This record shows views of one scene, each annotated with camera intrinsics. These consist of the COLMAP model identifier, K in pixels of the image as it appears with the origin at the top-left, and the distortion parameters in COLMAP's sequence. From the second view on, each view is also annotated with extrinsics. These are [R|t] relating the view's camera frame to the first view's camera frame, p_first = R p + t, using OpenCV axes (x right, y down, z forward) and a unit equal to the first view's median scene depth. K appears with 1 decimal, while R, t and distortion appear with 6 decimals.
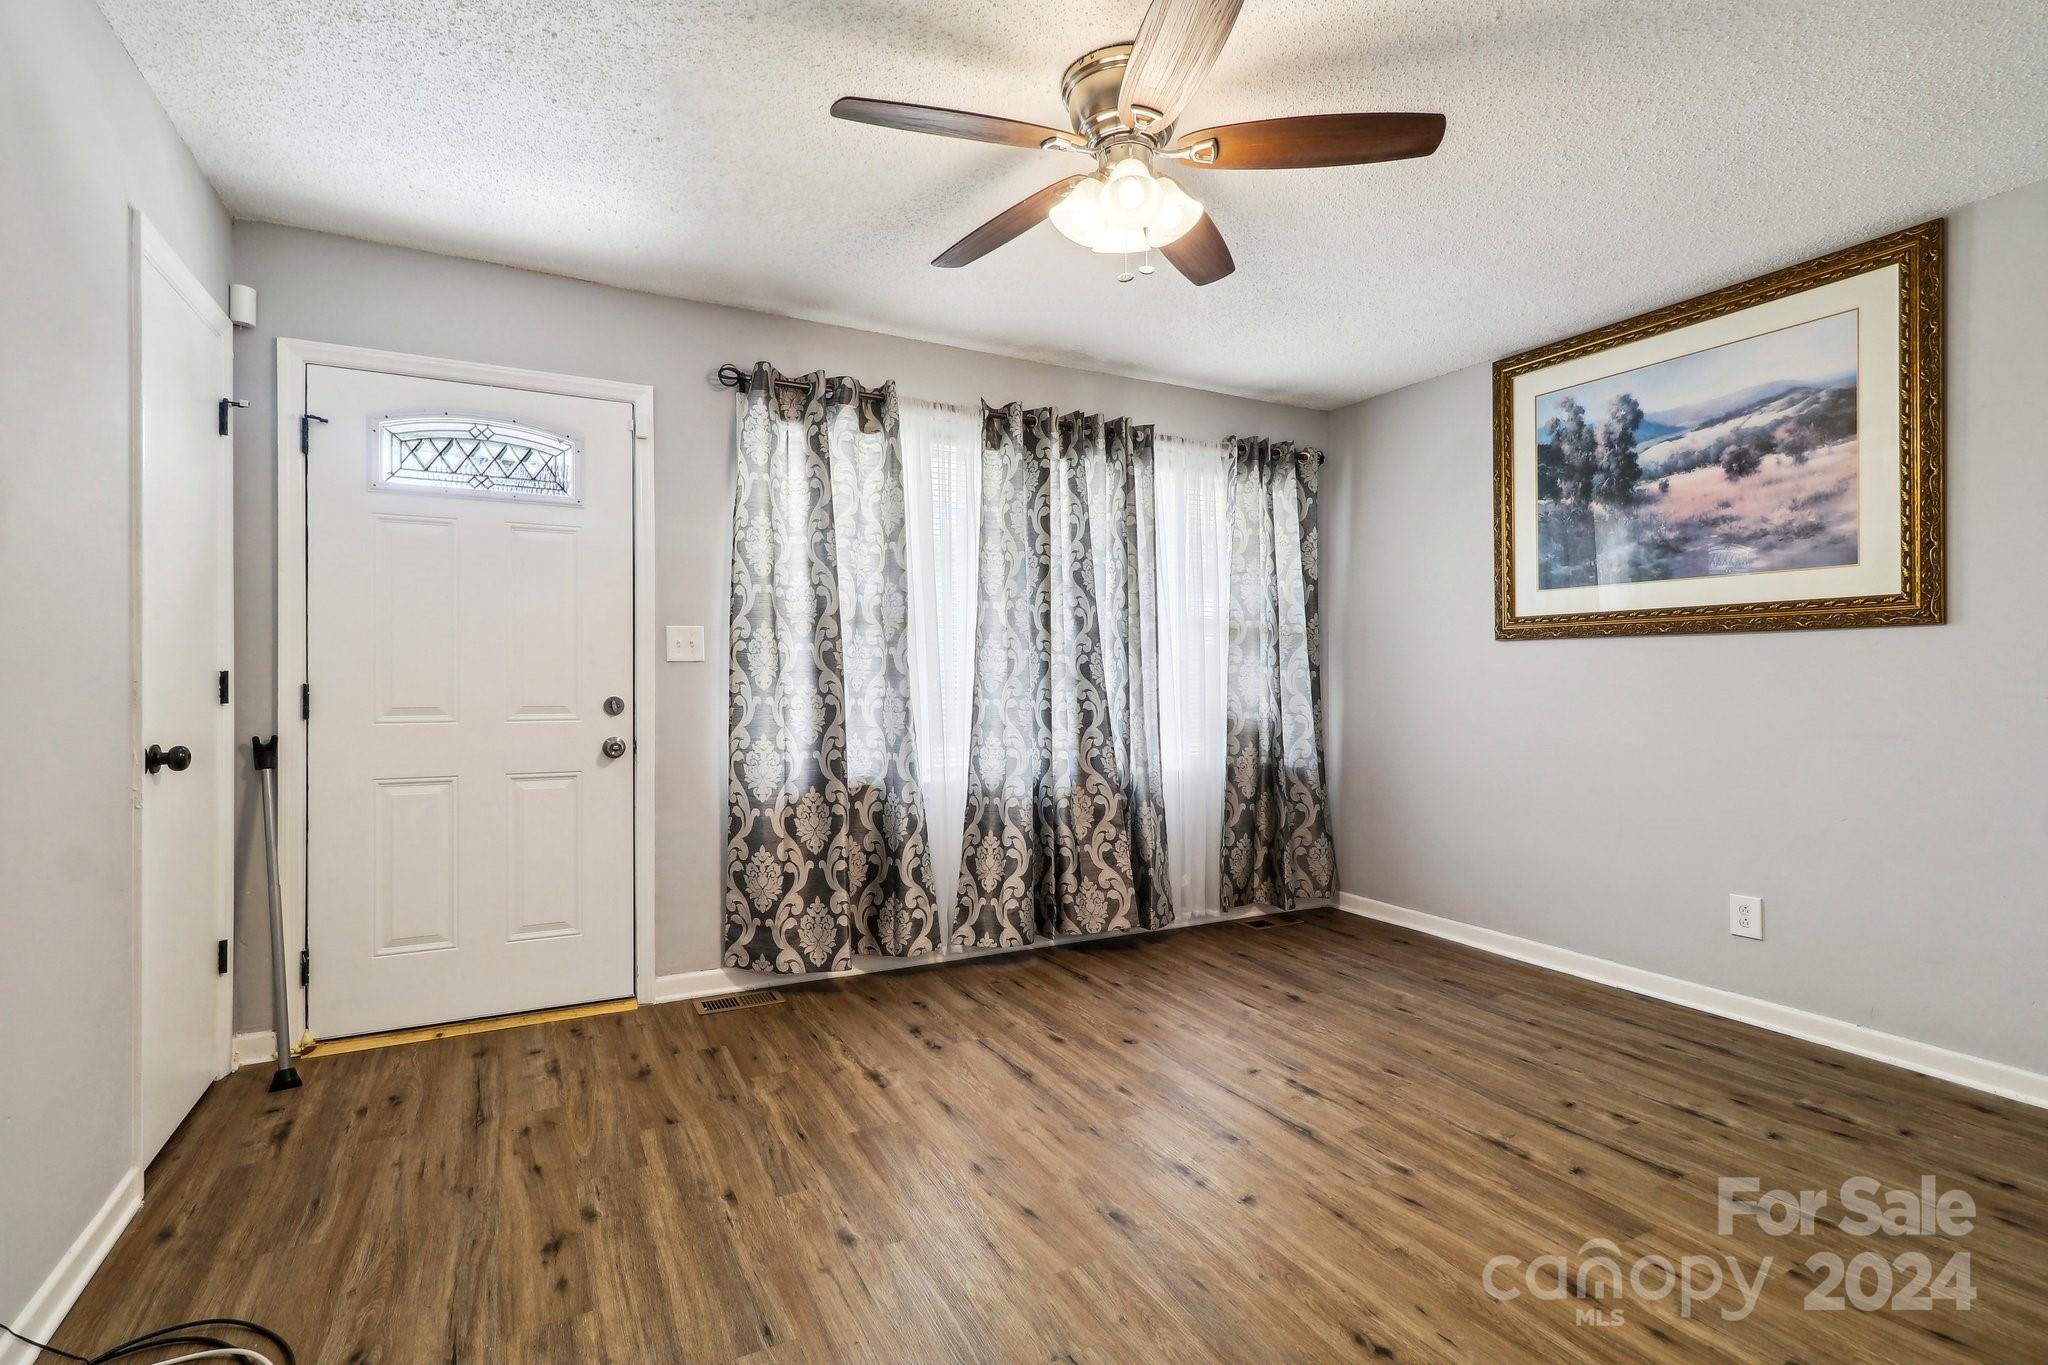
lens RADIAL K [[961.0, 0, 1011.3], [0, 961.0, 681.1], [0, 0, 1]] dist [0.003024, 0.001250]
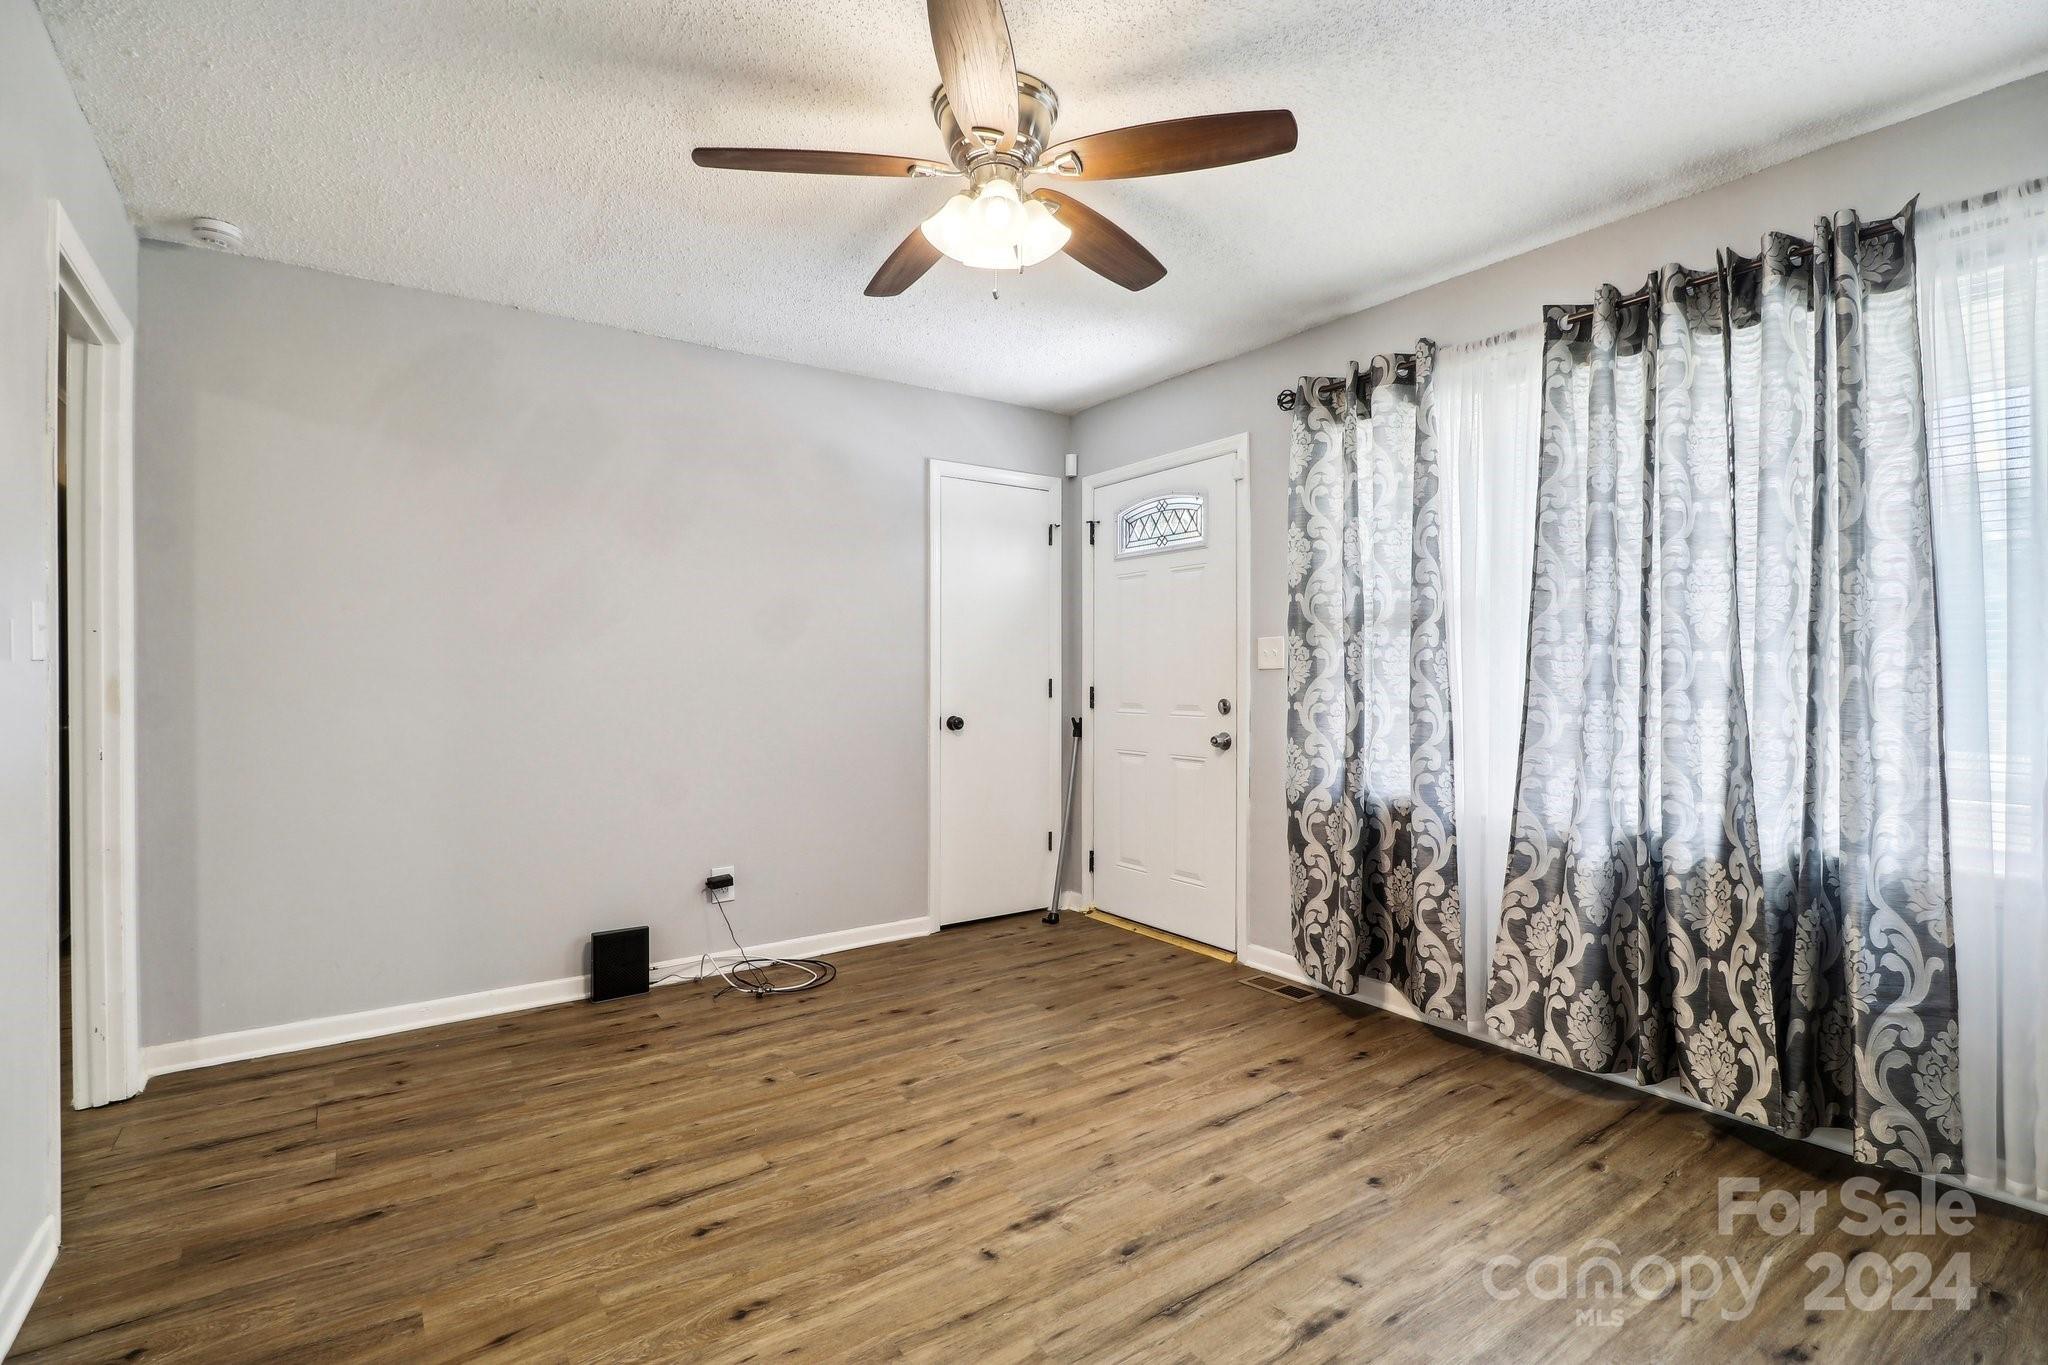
lens RADIAL K [[957.6, 0, 1024.0], [0, 957.6, 682.5], [0, 0, 1]] dist [-0.014184, -0.000248]
pose [[0.132861, 0.001913, -0.991133, 0.755752], [-0.003455, 0.999993, 0.001467, -0.005615], [0.991129, 0.003230, 0.132866, 0.598060]]
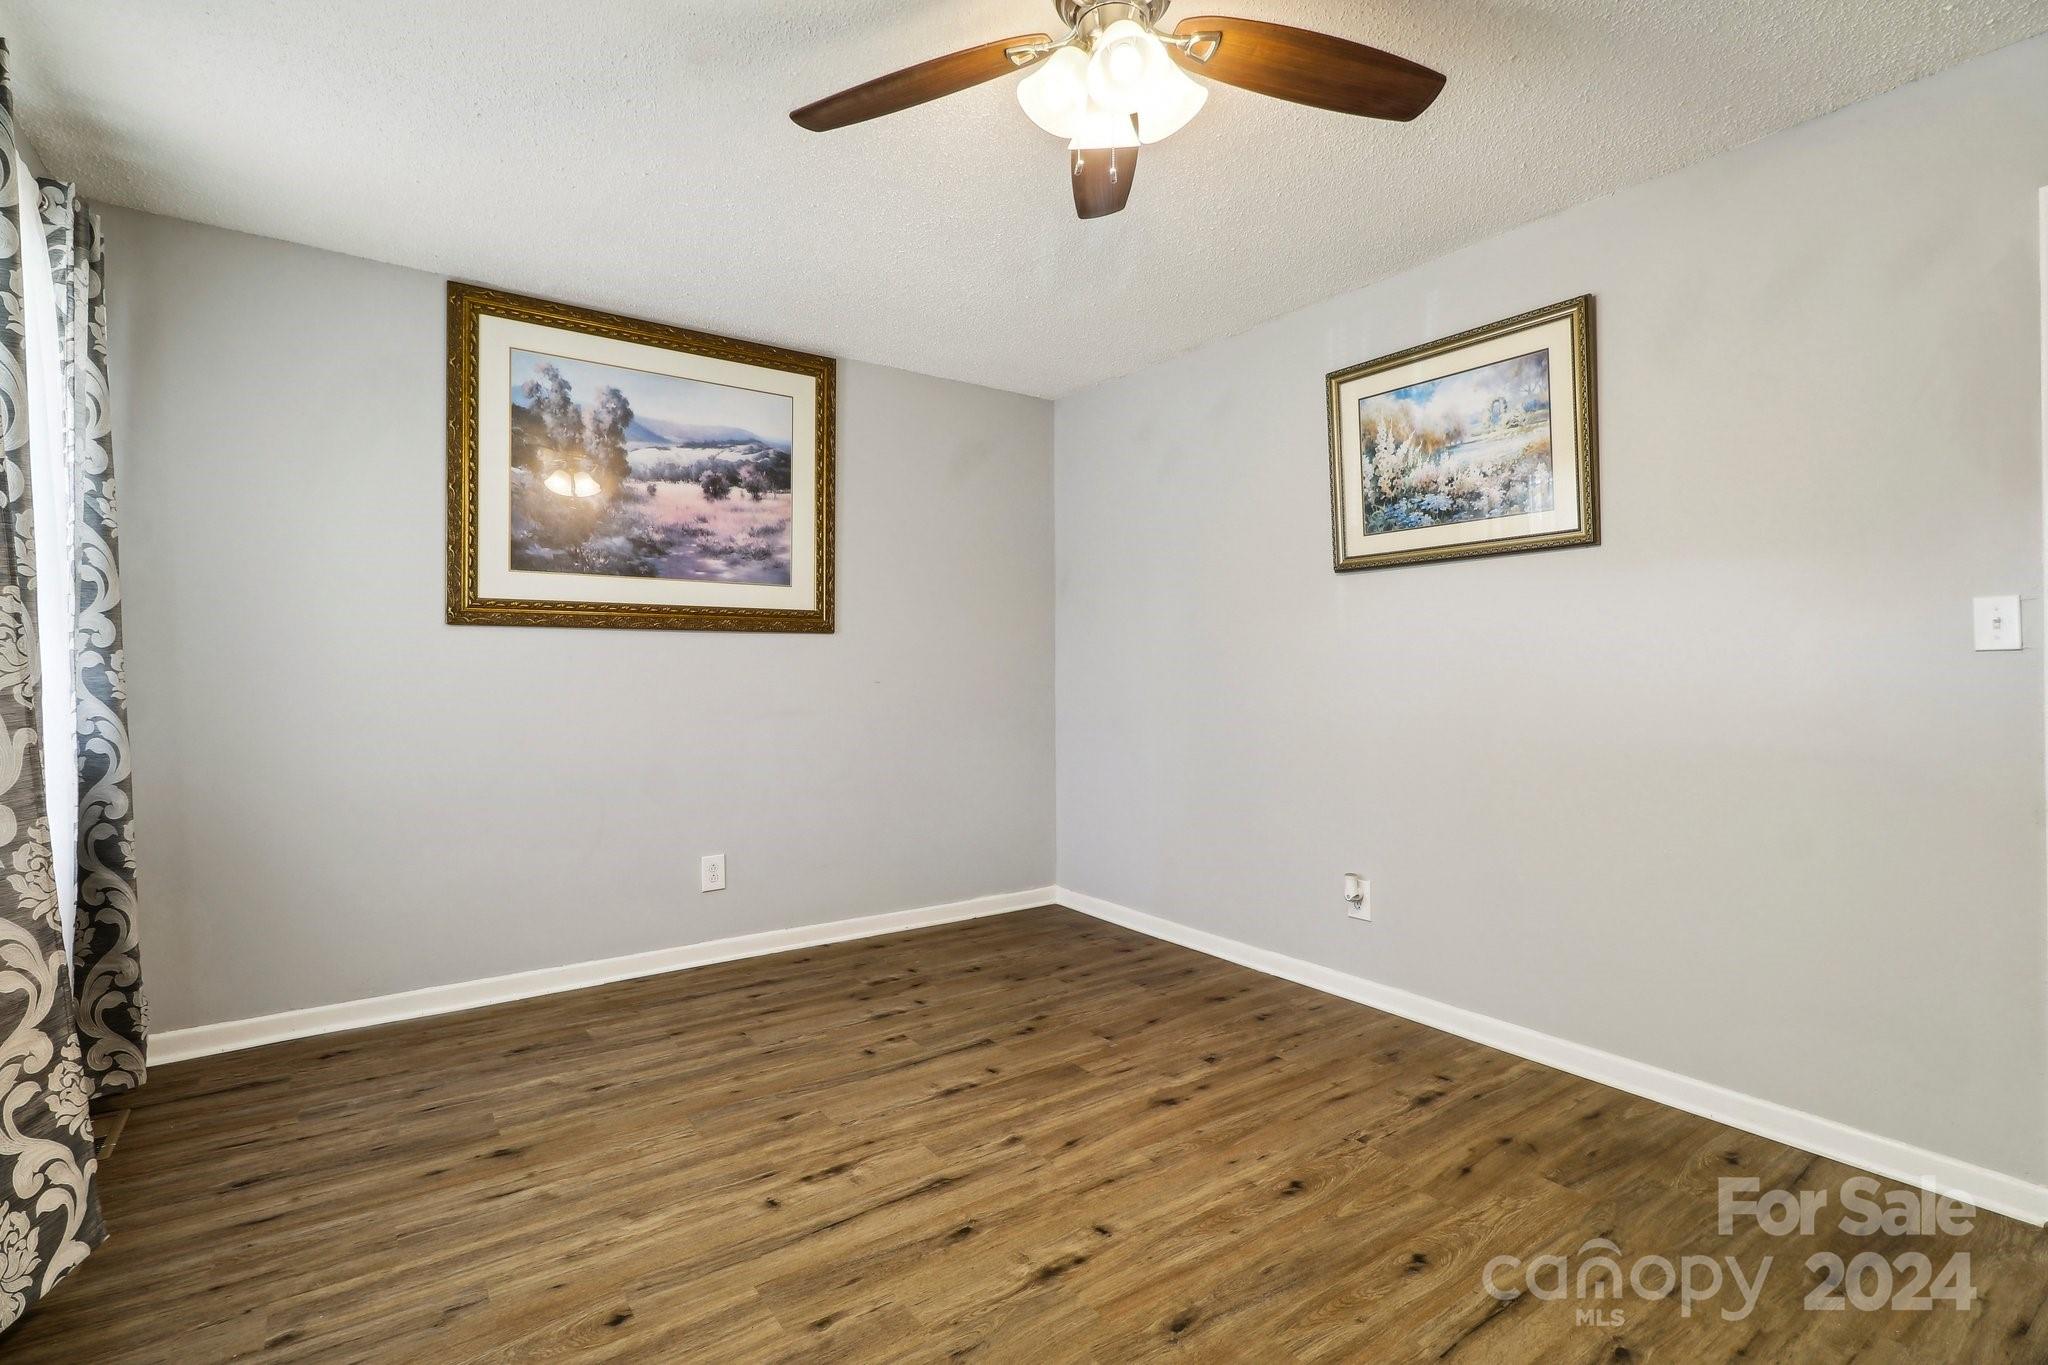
lens RADIAL K [[940.8, 0, 1011.4], [0, 940.8, 660.8], [0, 0, 1]] dist [0.000100, 0.000933]
pose [[-0.131208, 0.009327, 0.991311, -0.426432], [0.005088, 0.999949, -0.008735, -0.002861], [-0.991342, 0.003898, -0.131249, 0.791117]]
